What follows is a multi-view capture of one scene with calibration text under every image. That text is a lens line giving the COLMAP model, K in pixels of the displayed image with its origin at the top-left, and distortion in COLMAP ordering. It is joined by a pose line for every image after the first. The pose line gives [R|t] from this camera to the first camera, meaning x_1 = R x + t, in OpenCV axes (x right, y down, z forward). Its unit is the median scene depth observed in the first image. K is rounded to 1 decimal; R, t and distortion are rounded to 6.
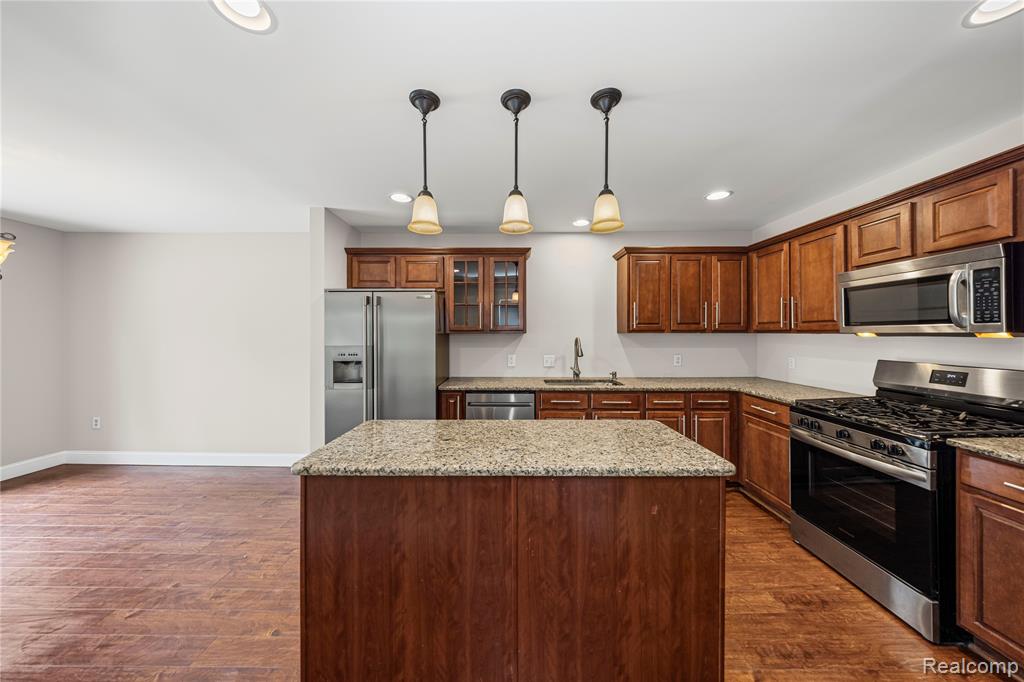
lens RADIAL K [[334.4, 0, 508.9], [0, 334.4, 338.6], [0, 0, 1]] dist [-0.008304, 0.000036]
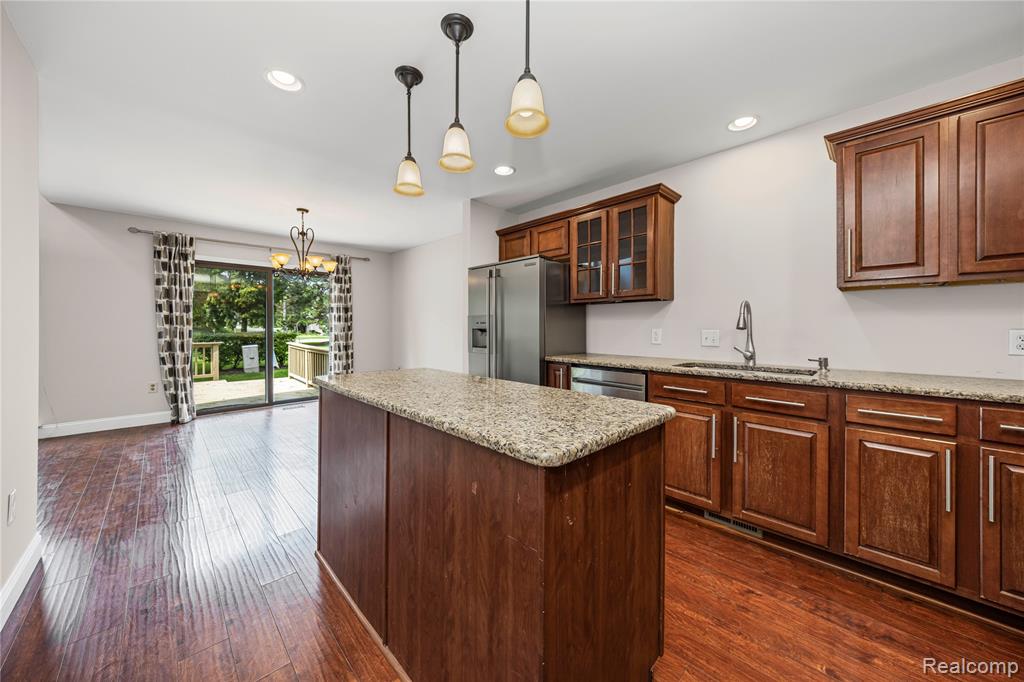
lens RADIAL K [[357.1, 0, 512.4], [0, 357.1, 334.0], [0, 0, 1]] dist [0.007508, -0.000032]
pose [[0.710179, 0.015190, -0.703857, 0.475552], [-0.012343, 0.999882, 0.009125, 0.075663], [0.703912, 0.002208, 0.710283, 0.225957]]
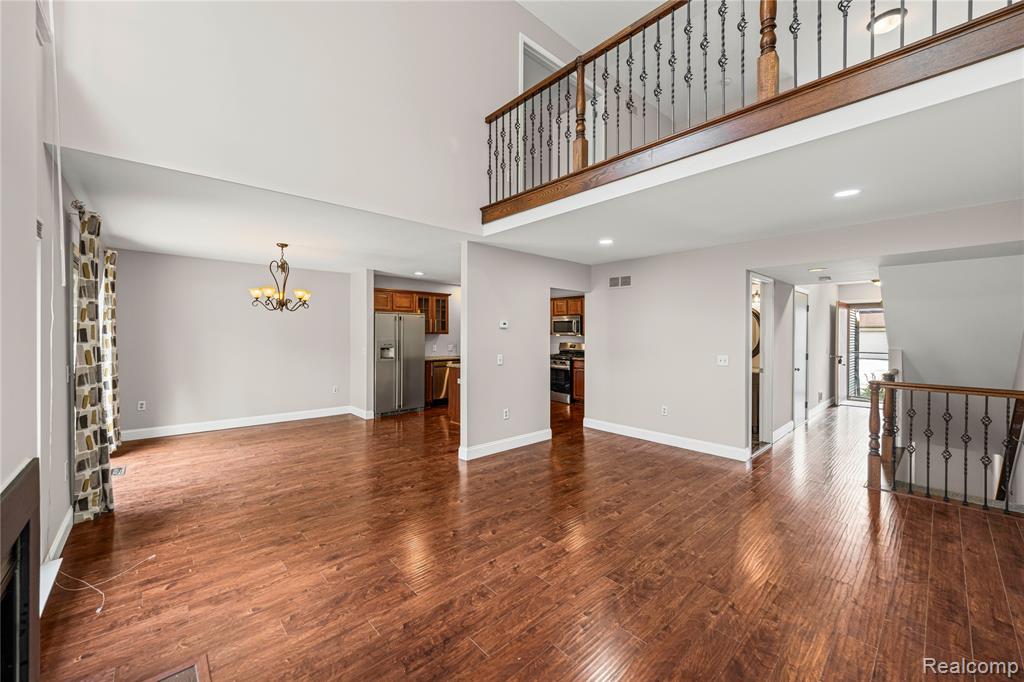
lens RADIAL K [[396.3, 0, 504.9], [0, 396.3, 335.5], [0, 0, 1]] dist [0.002821, 0.000247]
pose [[0.742196, -0.001282, 0.670182, -1.651167], [0.003522, 0.999992, -0.001987, -0.000562], [-0.670174, 0.003835, 0.742194, -1.334217]]
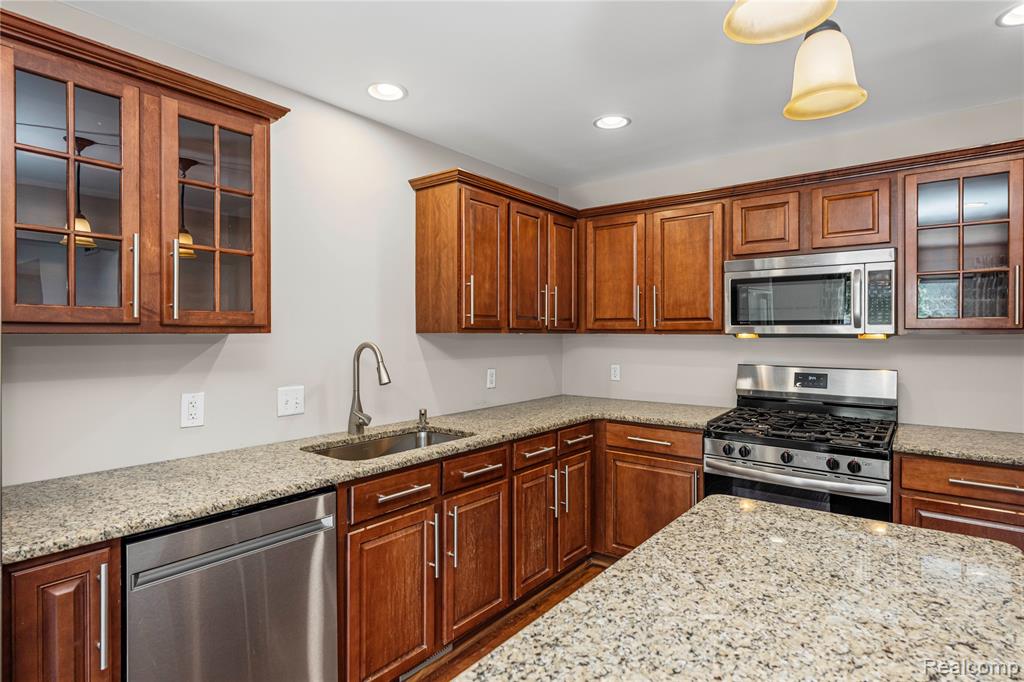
lens RADIAL K [[539.5, 0, 511.5], [0, 539.5, 332.1], [0, 0, 1]] dist [-0.002599, -0.005460]
pose [[0.606914, 0.002252, 0.794765, -0.321540], [0.009782, 0.999899, -0.010303, -0.010088], [-0.794708, 0.014027, 0.606830, 0.503681]]
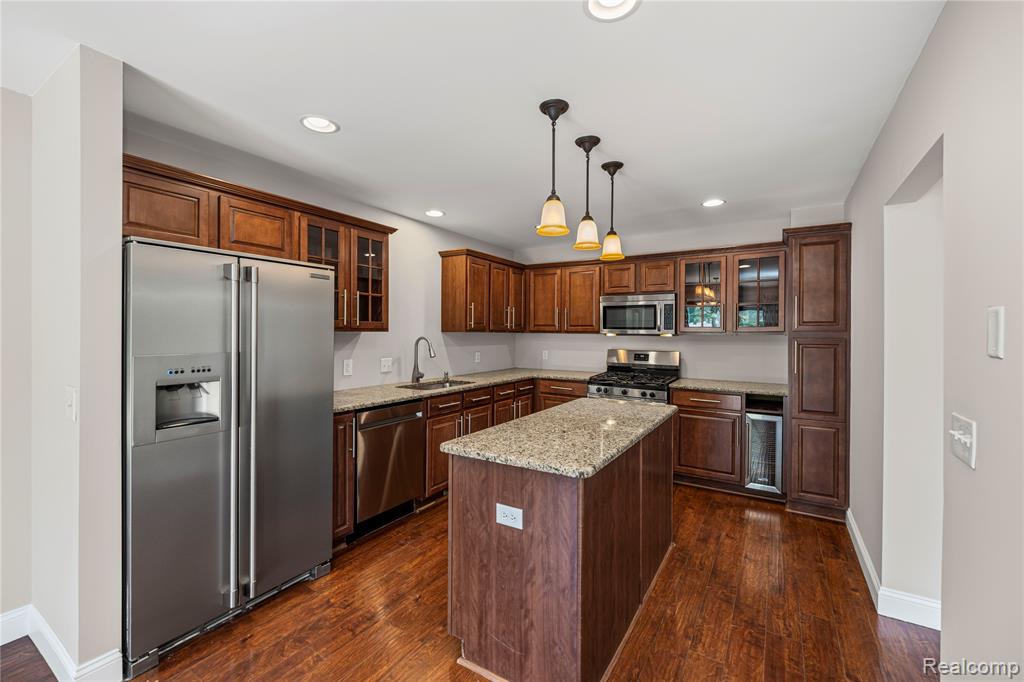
lens RADIAL K [[425.6, 0, 508.8], [0, 425.6, 335.7], [0, 0, 1]] dist [-0.004366, -0.000631]
pose [[0.524315, -0.001149, 0.851524, -0.827037], [0.003834, 0.999992, -0.001011, -0.004844], [-0.851516, 0.003794, 0.524315, 0.242497]]
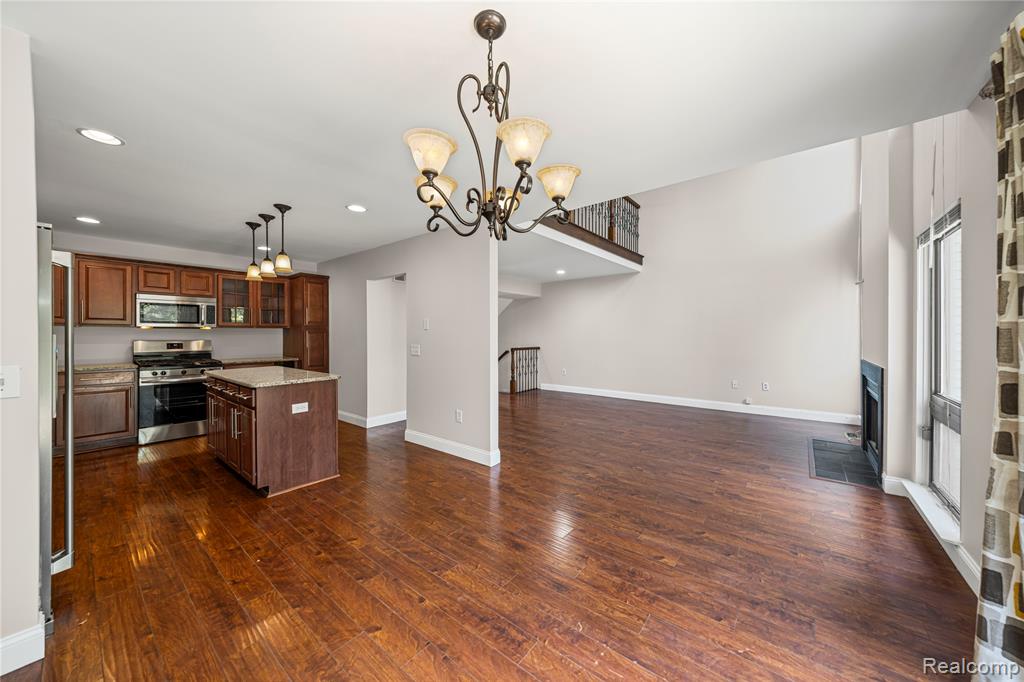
lens RADIAL K [[357.1, 0, 520.0], [0, 357.1, 334.8], [0, 0, 1]] dist [0.007508, -0.000032]
pose [[-0.788405, -0.000106, 0.615156, -1.550505], [0.010380, 0.999855, 0.013477, 0.019874], [-0.615069, 0.017011, -0.788290, 1.041549]]
